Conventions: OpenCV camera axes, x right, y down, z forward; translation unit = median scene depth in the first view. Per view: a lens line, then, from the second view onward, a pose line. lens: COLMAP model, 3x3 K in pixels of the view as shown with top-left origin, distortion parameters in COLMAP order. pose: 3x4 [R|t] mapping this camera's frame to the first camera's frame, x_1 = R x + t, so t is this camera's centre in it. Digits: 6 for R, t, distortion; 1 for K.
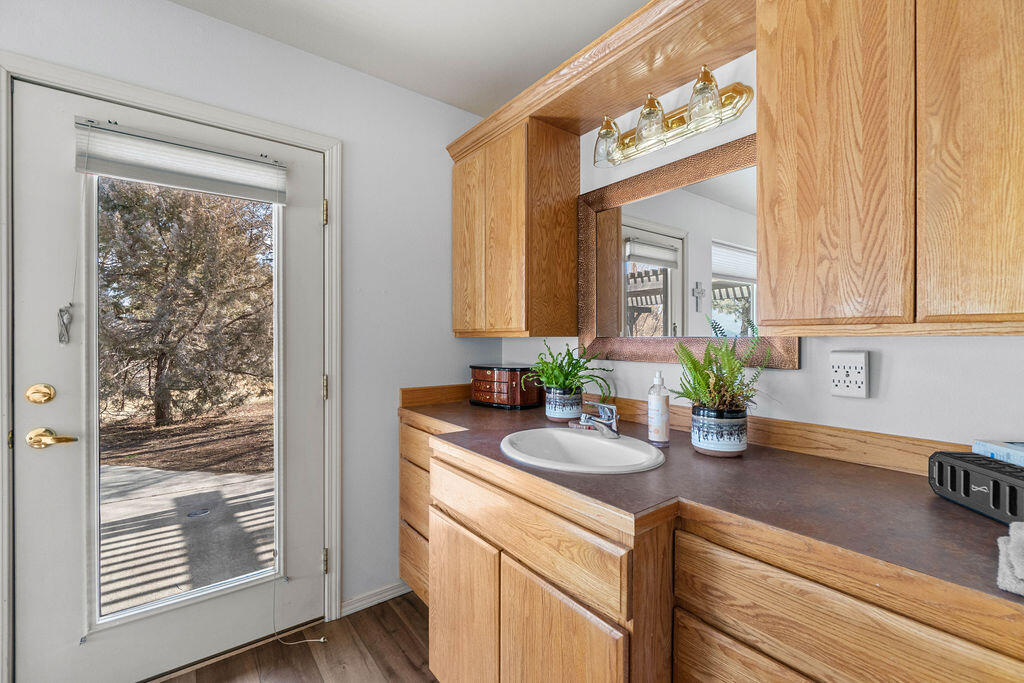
lens RADIAL K [[442.4, 0, 515.9], [0, 442.4, 336.7], [0, 0, 1]] dist [-0.006456, 0.000779]
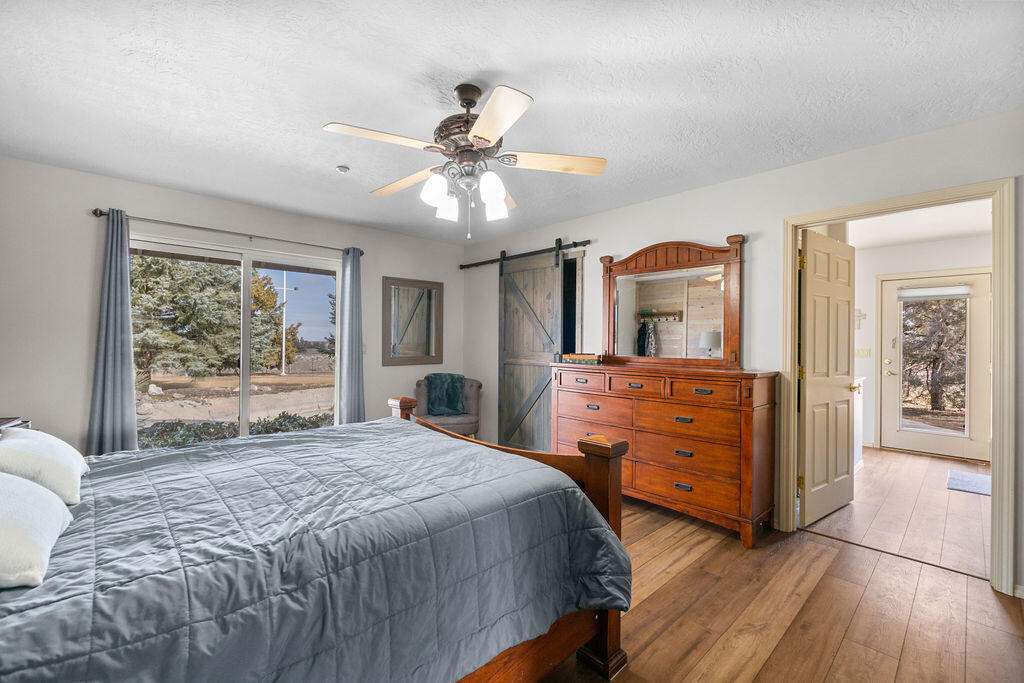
lens RADIAL K [[442.4, 0, 513.0], [0, 442.4, 339.4], [0, 0, 1]] dist [-0.006456, 0.000779]
pose [[0.111953, -0.002671, -0.993710, 0.481316], [-0.009021, 0.999952, -0.003704, -0.004347], [0.993673, 0.009379, 0.111924, -0.545189]]
